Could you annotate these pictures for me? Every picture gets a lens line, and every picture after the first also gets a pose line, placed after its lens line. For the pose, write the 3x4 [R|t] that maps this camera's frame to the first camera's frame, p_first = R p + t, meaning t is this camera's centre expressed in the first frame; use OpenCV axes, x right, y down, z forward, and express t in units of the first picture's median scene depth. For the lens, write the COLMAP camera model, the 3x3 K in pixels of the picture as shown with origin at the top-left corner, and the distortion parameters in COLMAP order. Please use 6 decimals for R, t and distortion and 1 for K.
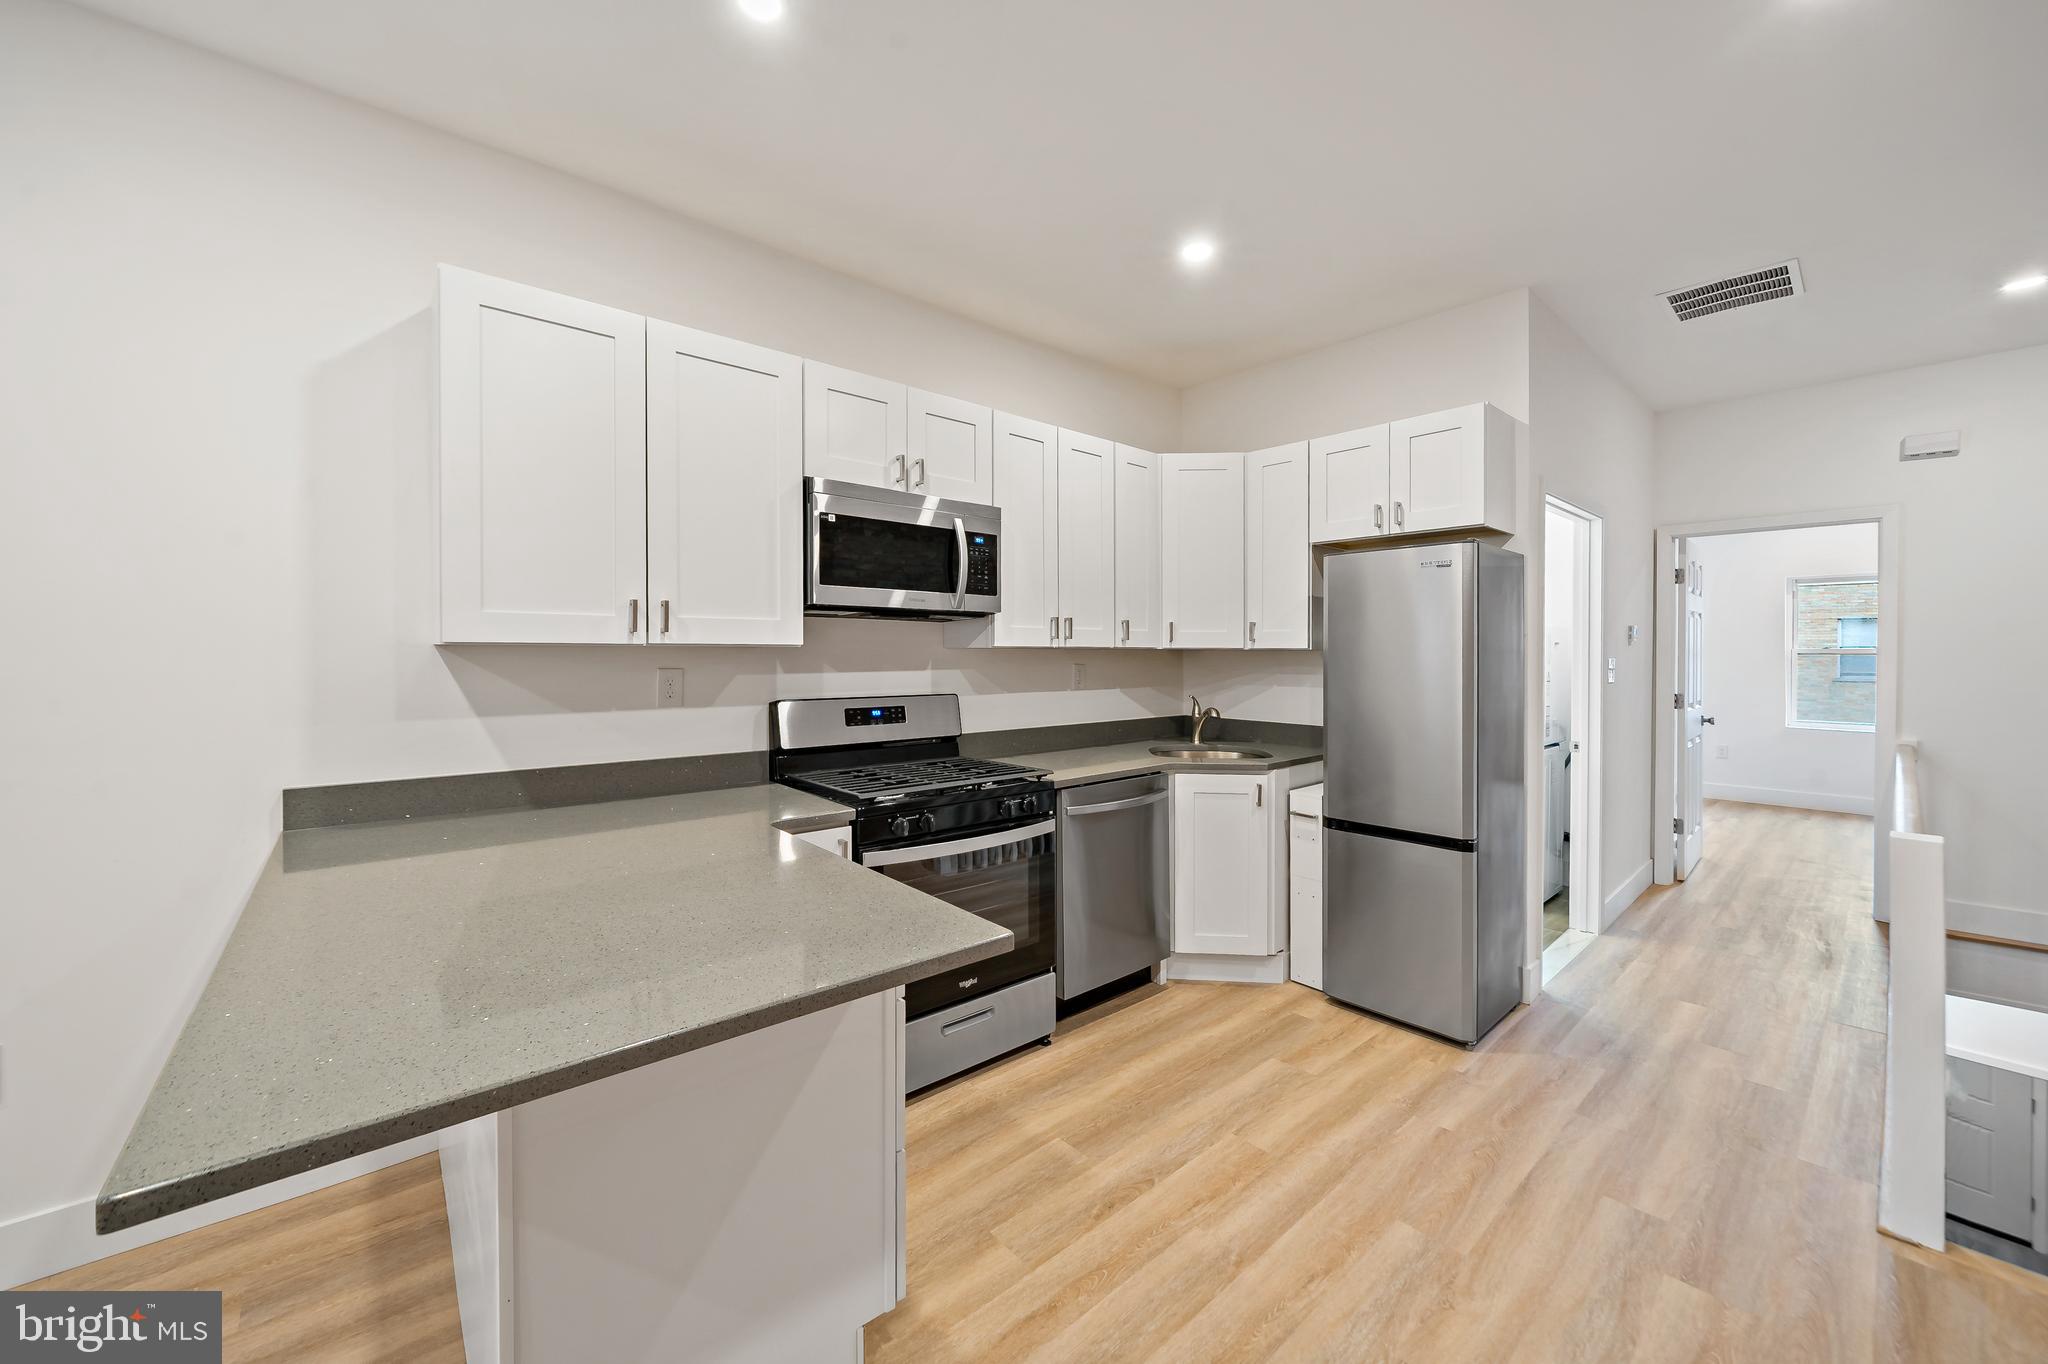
lens RADIAL K [[773.7, 0, 1039.5], [0, 773.7, 664.2], [0, 0, 1]] dist [-0.001165, 0.000178]
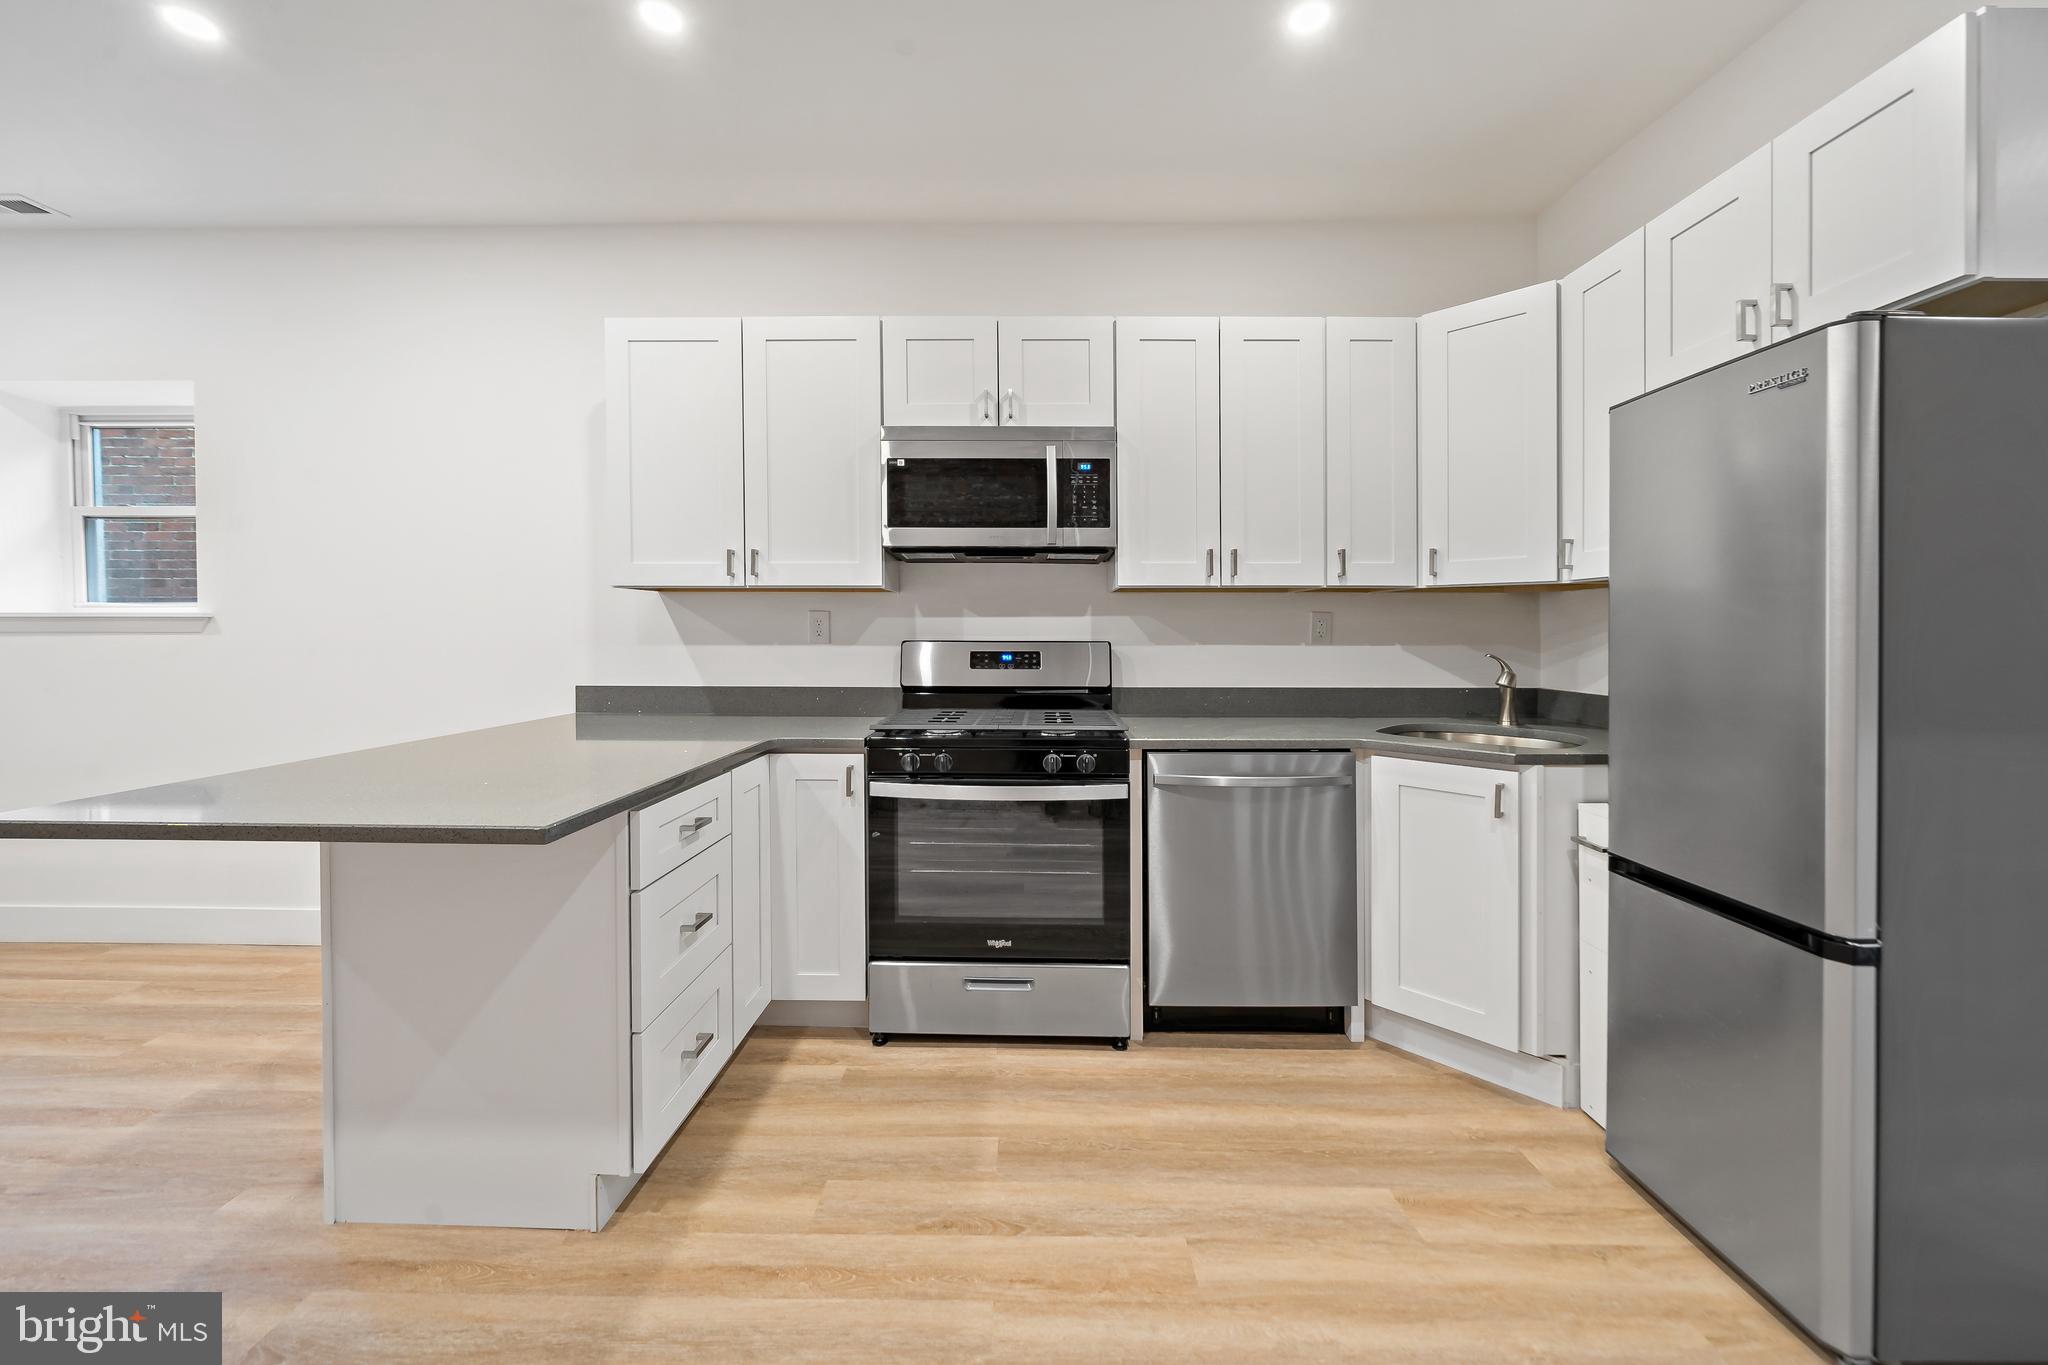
lens RADIAL K [[773.7, 0, 1025.7], [0, 773.7, 644.4], [0, 0, 1]] dist [-0.001165, 0.000178]
pose [[0.748450, 0.011999, -0.663082, 0.483185], [-0.006538, 0.999921, 0.010715, 0.037696], [0.663158, -0.003684, 0.748470, 0.290550]]
